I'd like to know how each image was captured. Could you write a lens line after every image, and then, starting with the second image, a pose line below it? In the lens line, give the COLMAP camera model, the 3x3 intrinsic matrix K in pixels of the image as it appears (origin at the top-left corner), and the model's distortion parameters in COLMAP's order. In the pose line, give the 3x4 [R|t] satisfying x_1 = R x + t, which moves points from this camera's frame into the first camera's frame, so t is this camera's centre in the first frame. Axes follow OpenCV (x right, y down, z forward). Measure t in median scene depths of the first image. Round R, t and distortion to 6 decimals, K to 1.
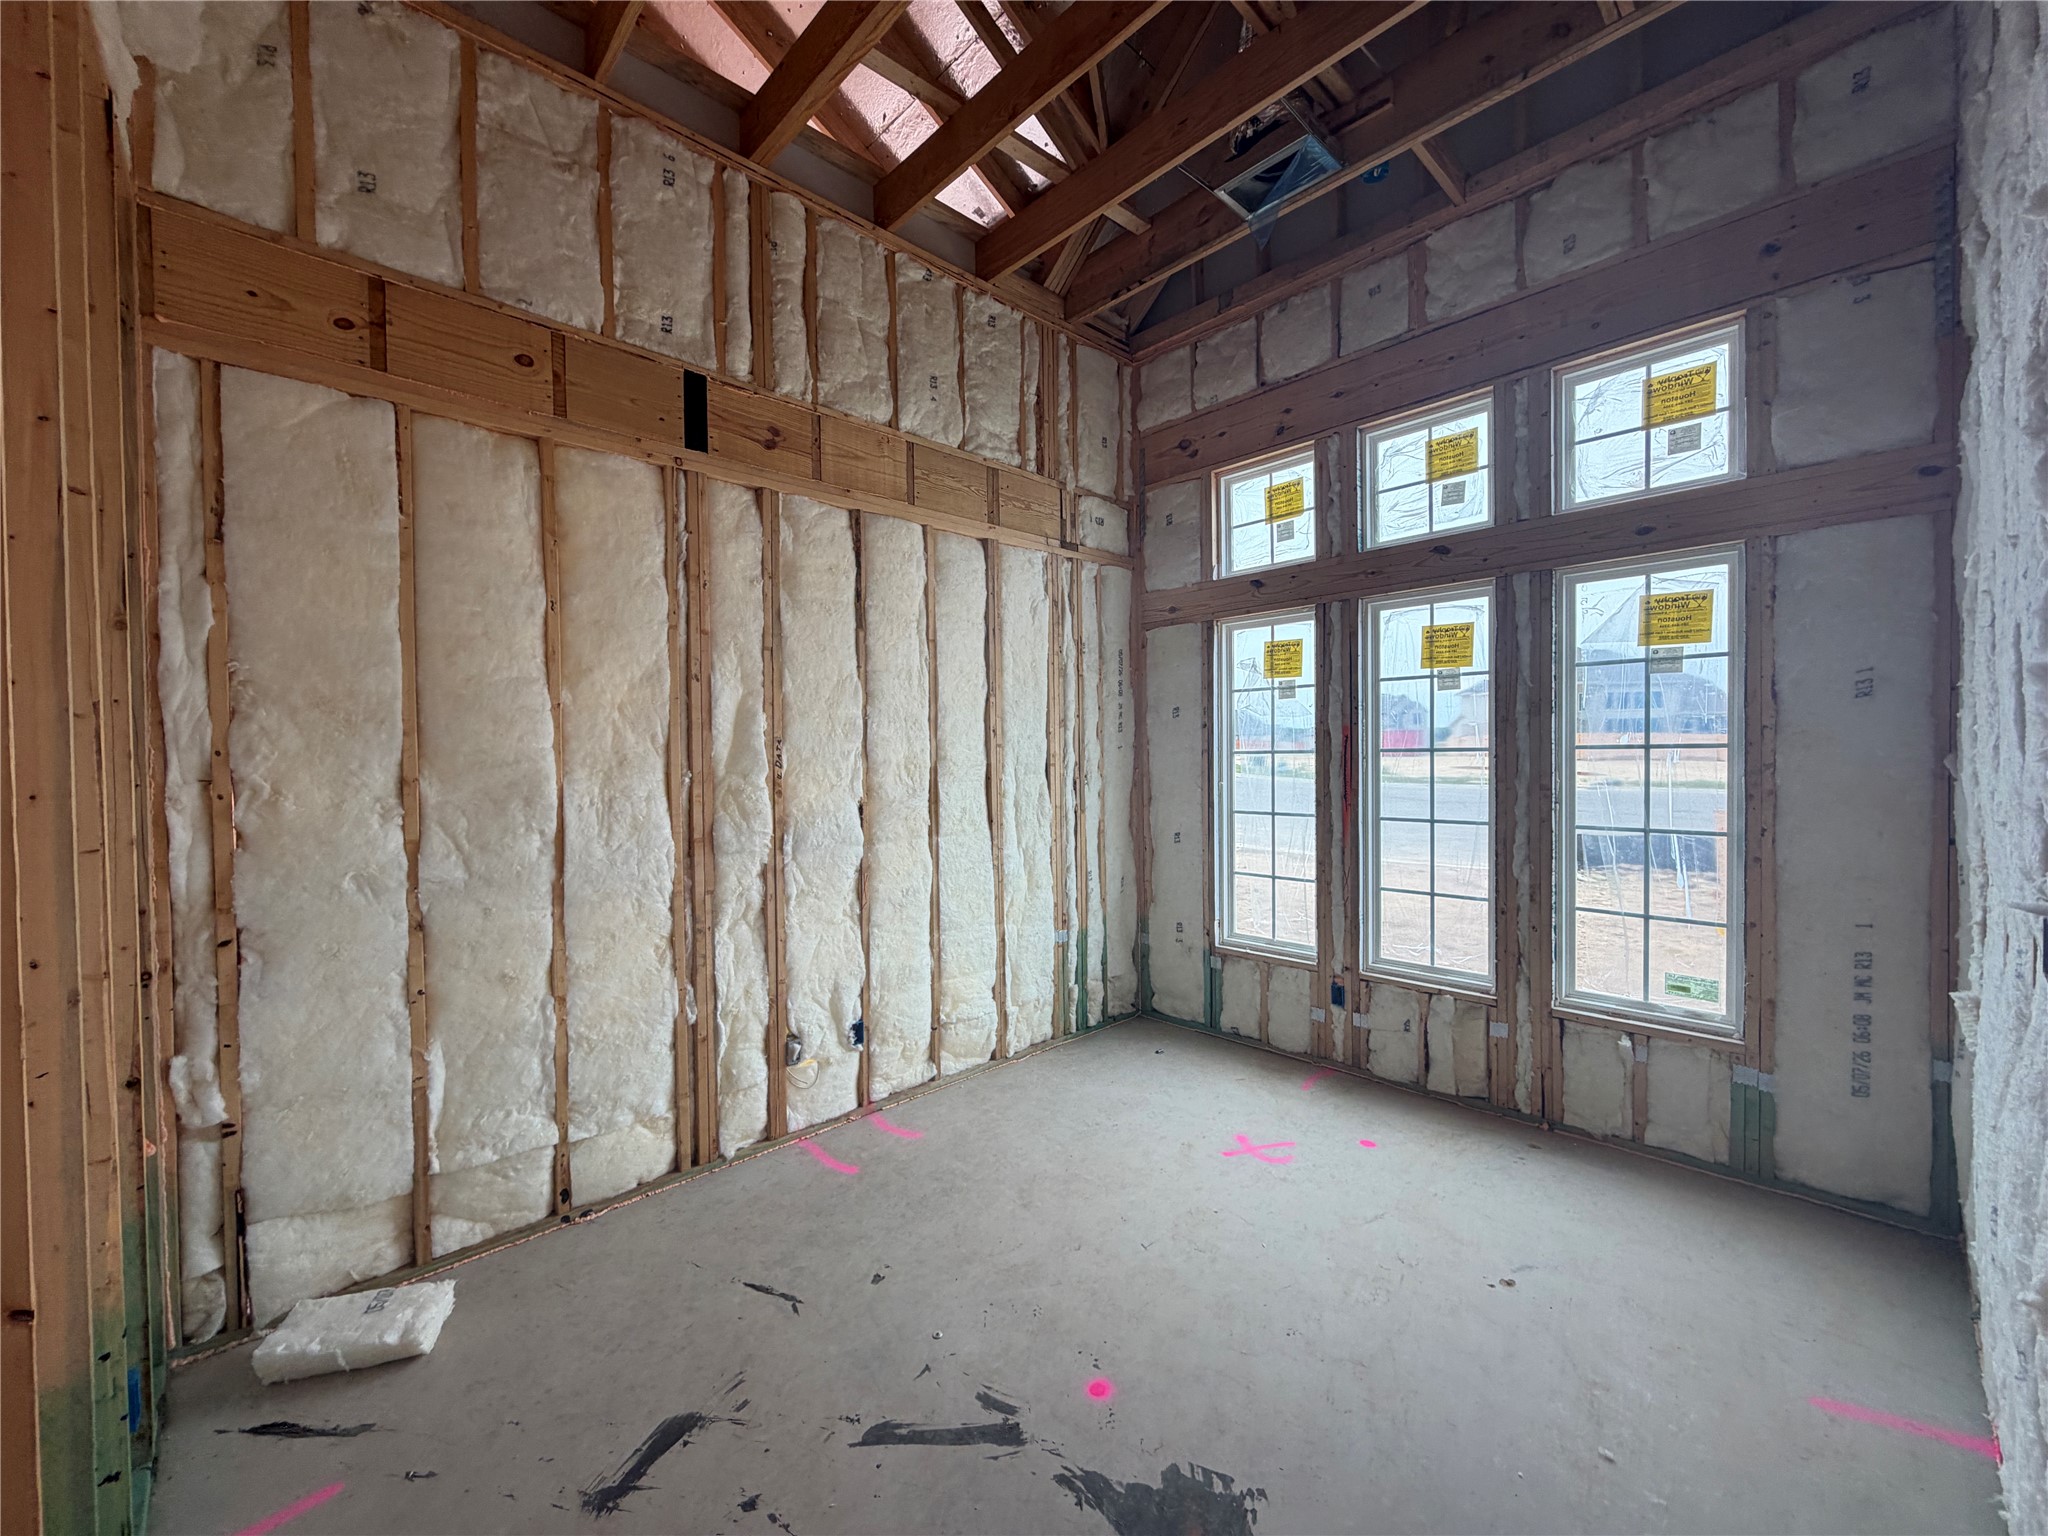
lens RADIAL K [[816.2, 0, 1027.5], [0, 816.2, 767.2], [0, 0, 1]] dist [-0.000387, -0.000534]
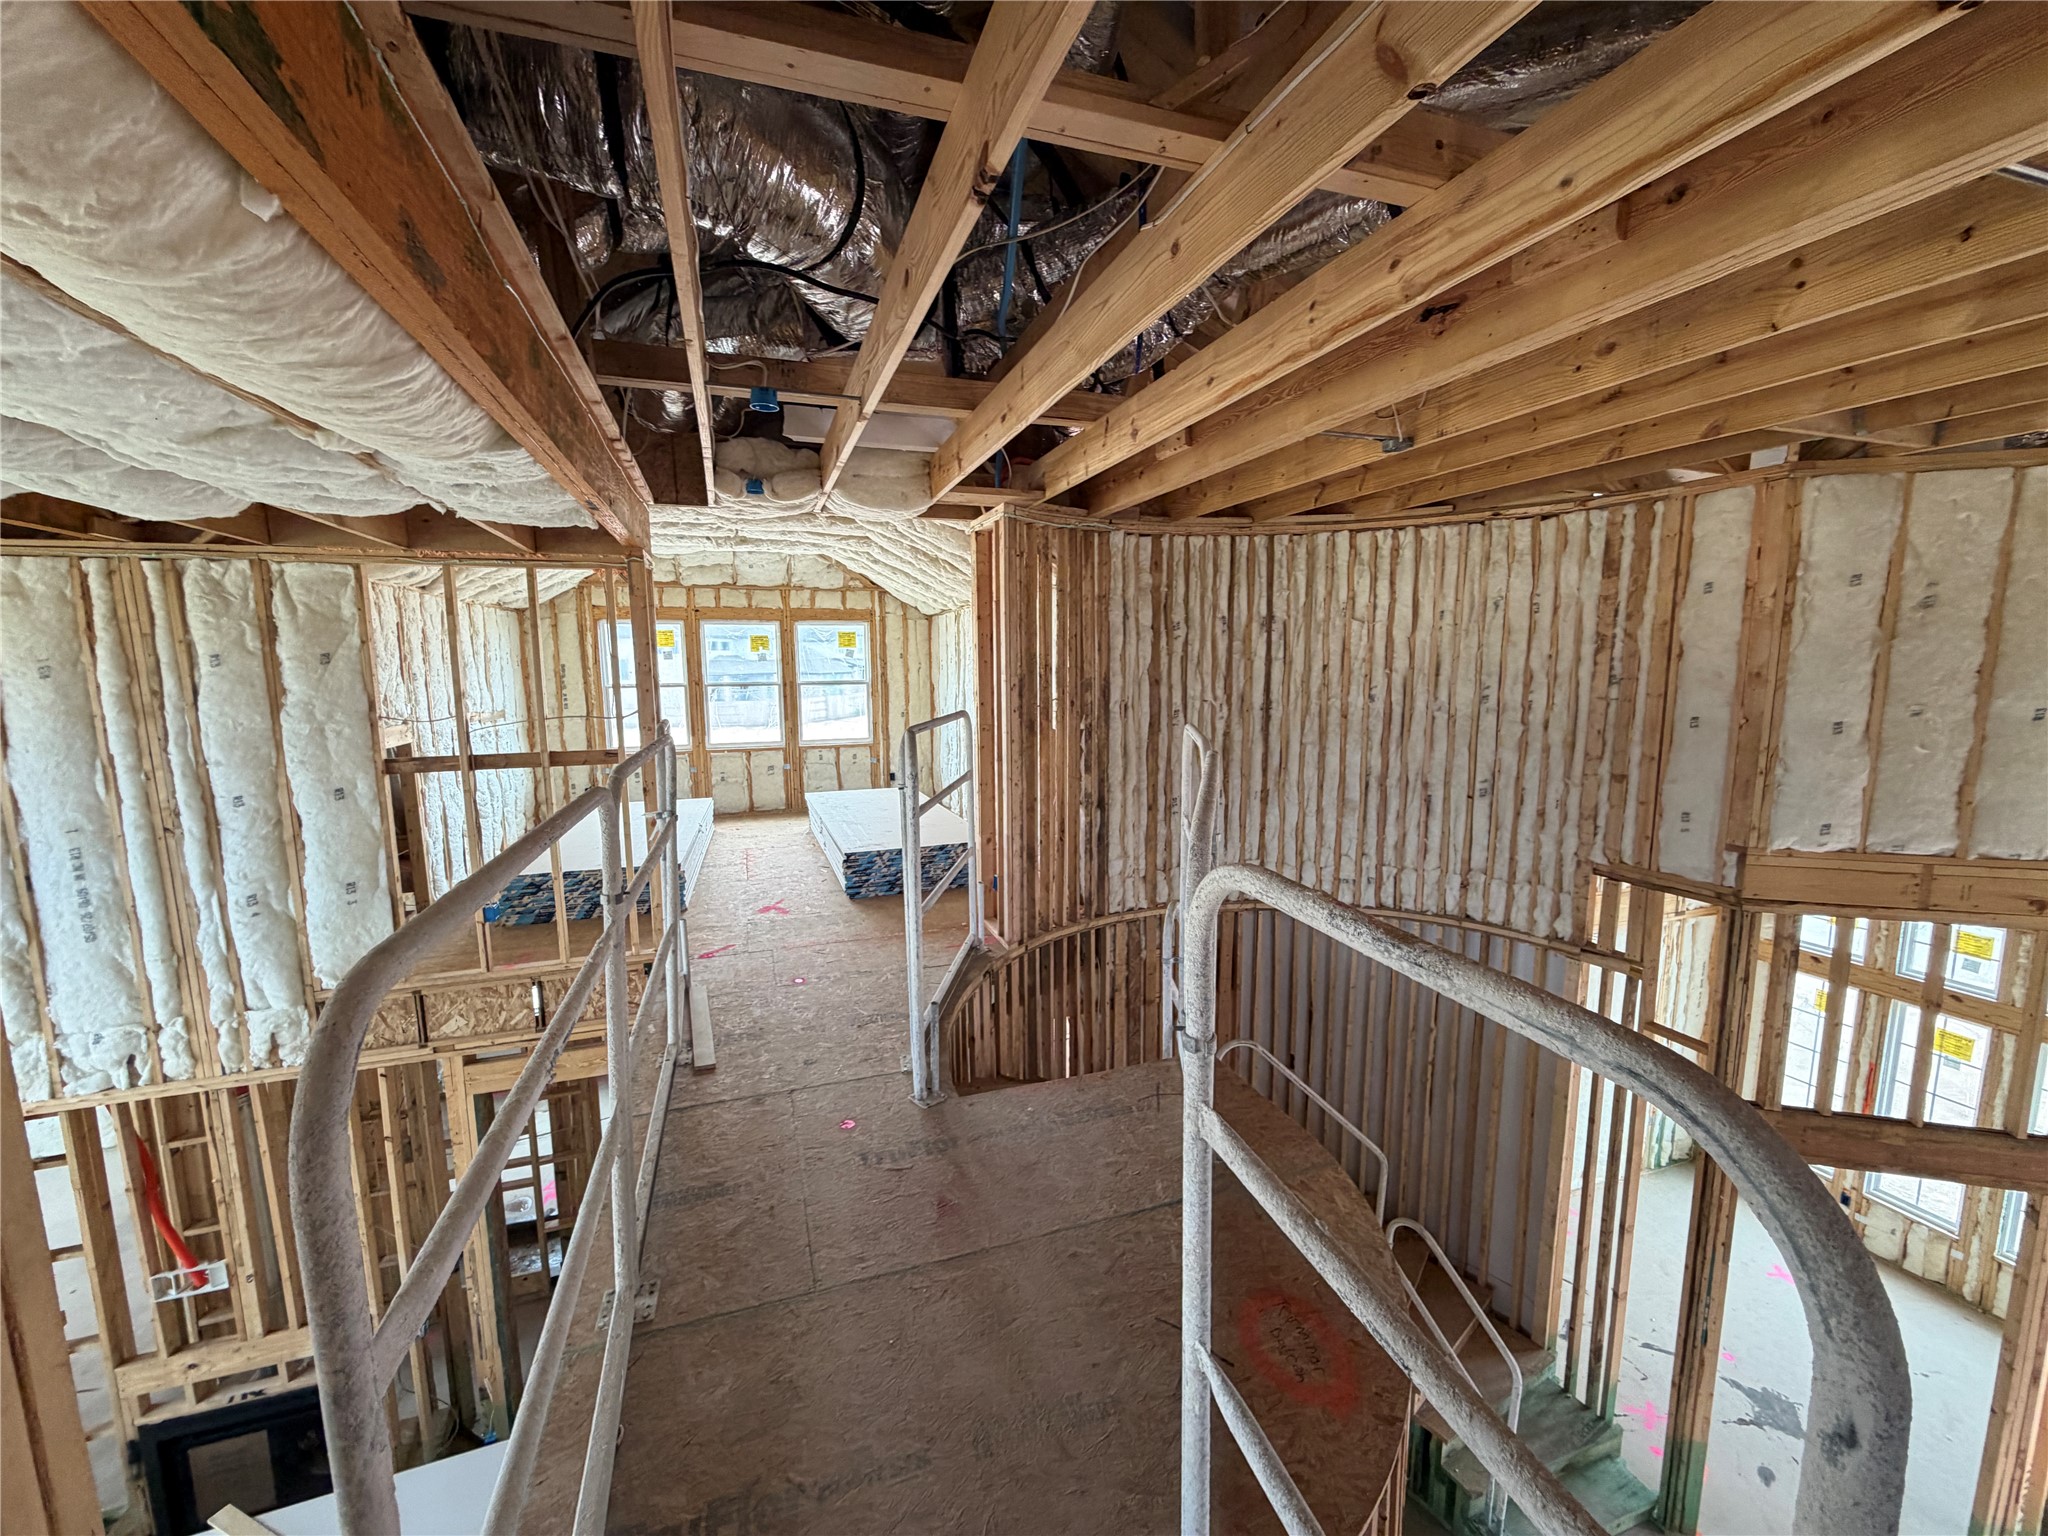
lens RADIAL K [[816.2, 0, 1022.7], [0, 816.2, 766.3], [0, 0, 1]] dist [-0.000387, -0.000534]
pose [[0.908051, 0.064111, -0.413924, -0.633791], [-0.013526, 0.992190, 0.124002, -0.937939], [0.418641, -0.107001, 0.901826, -1.387449]]
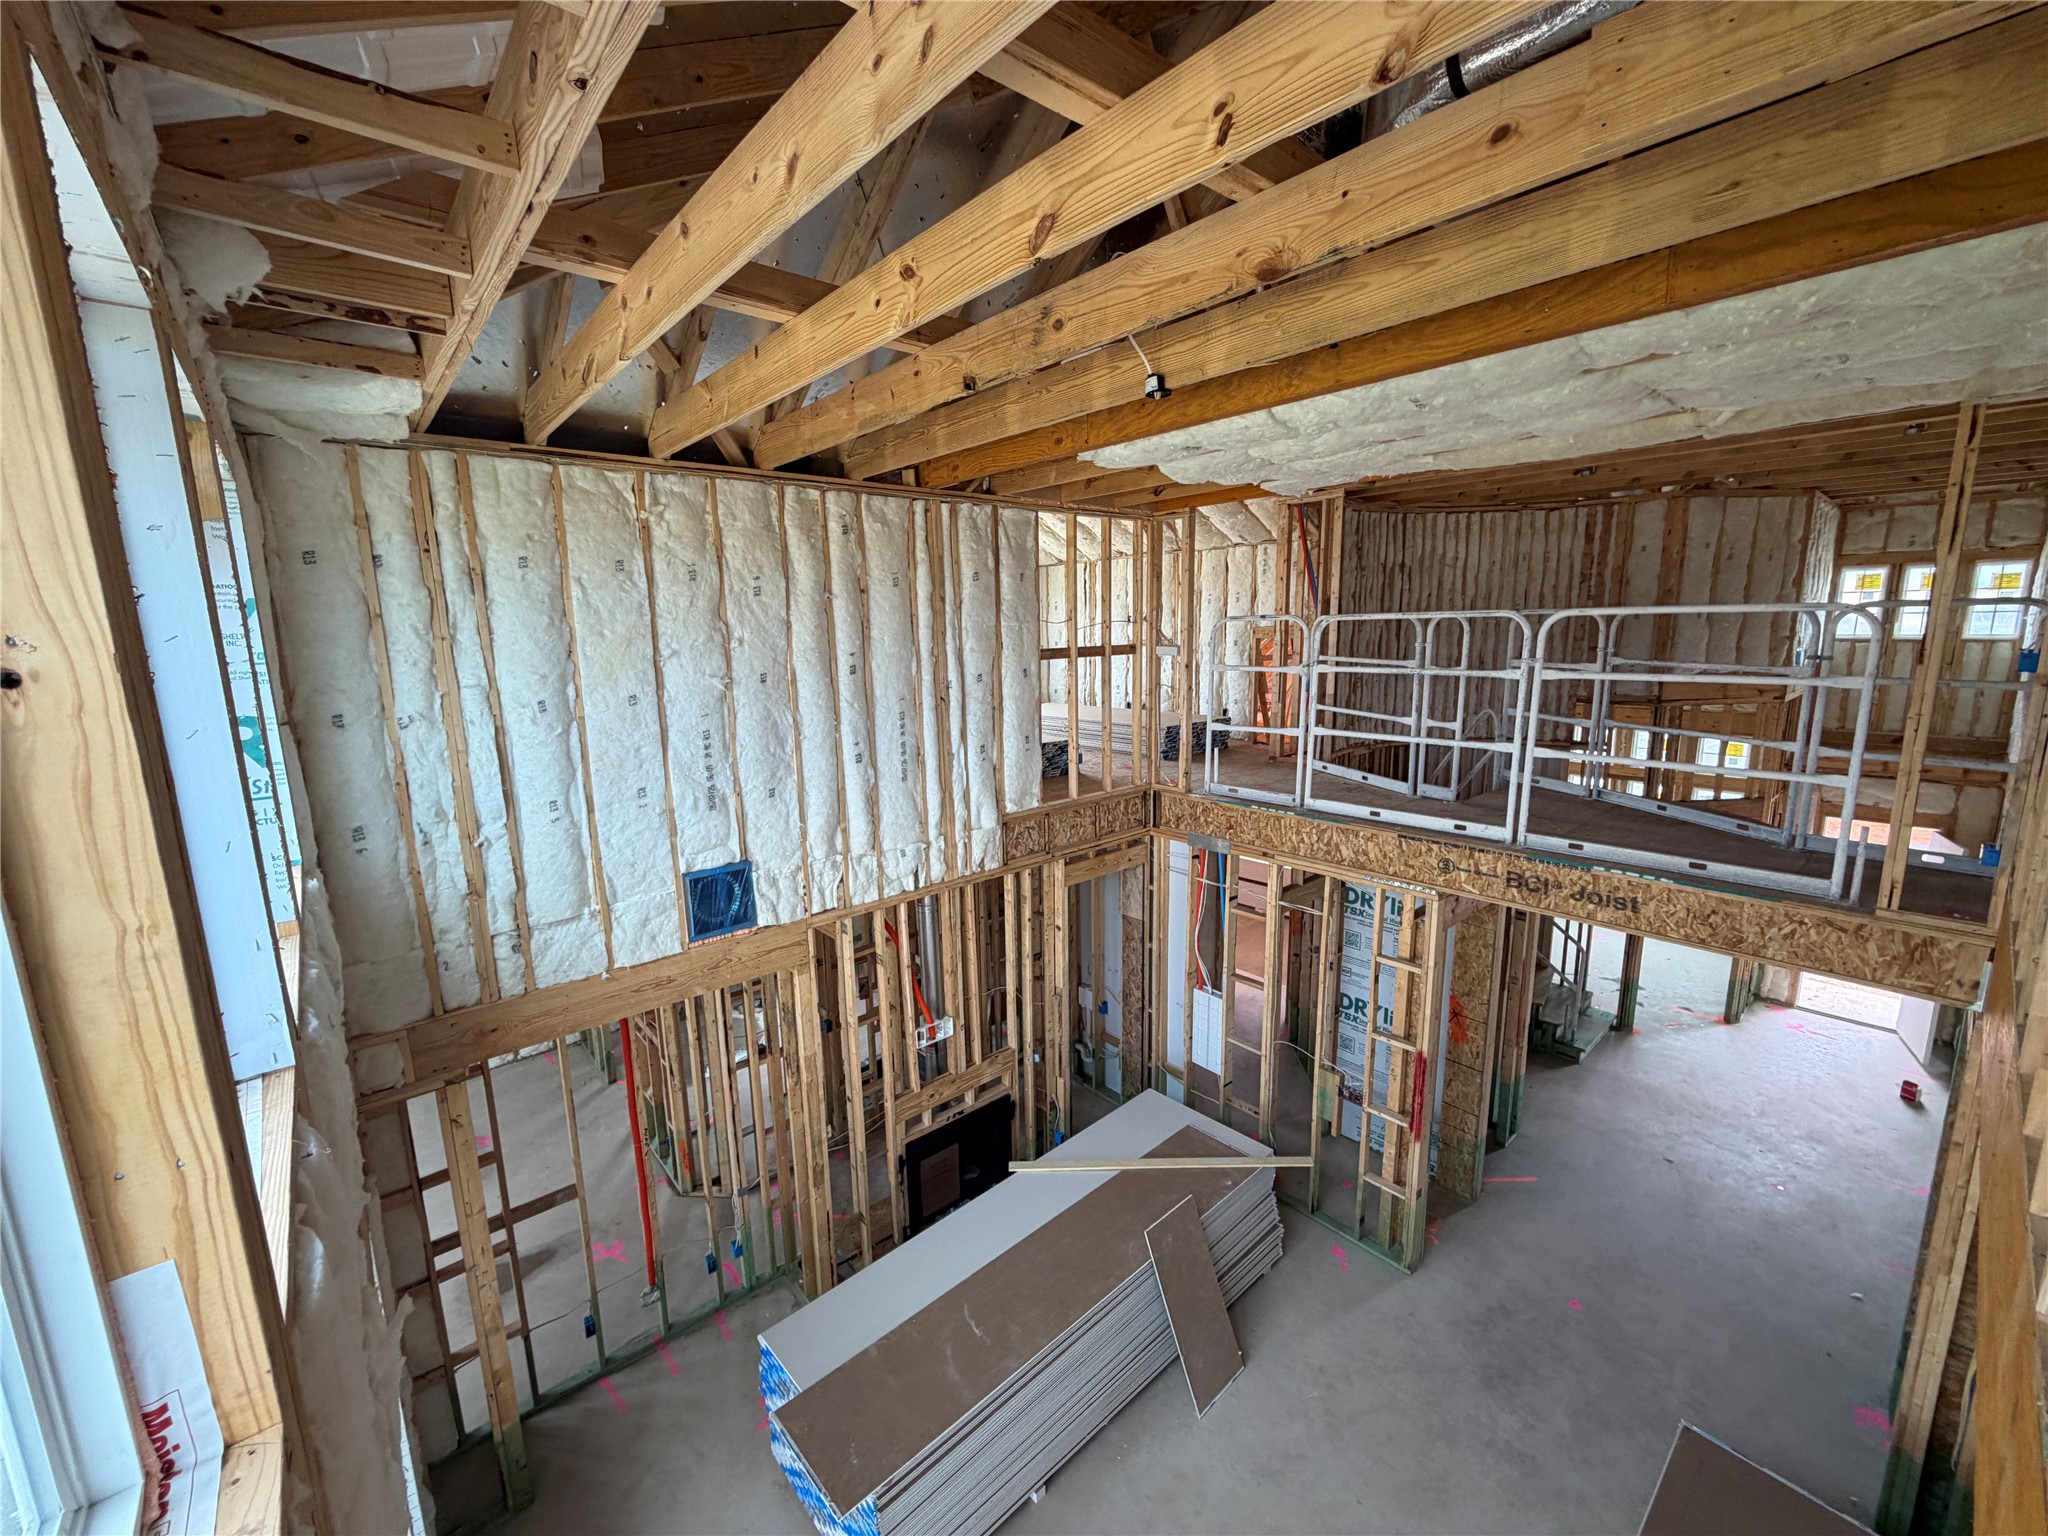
lens RADIAL K [[816.2, 0, 1024.4], [0, 816.2, 764.3], [0, 0, 1]] dist [-0.000387, -0.000534]
pose [[0.998678, 0.005279, -0.051124, -1.839287], [0.002746, 0.987807, 0.155657, -0.822682], [0.051322, -0.155592, 0.986487, -2.364656]]
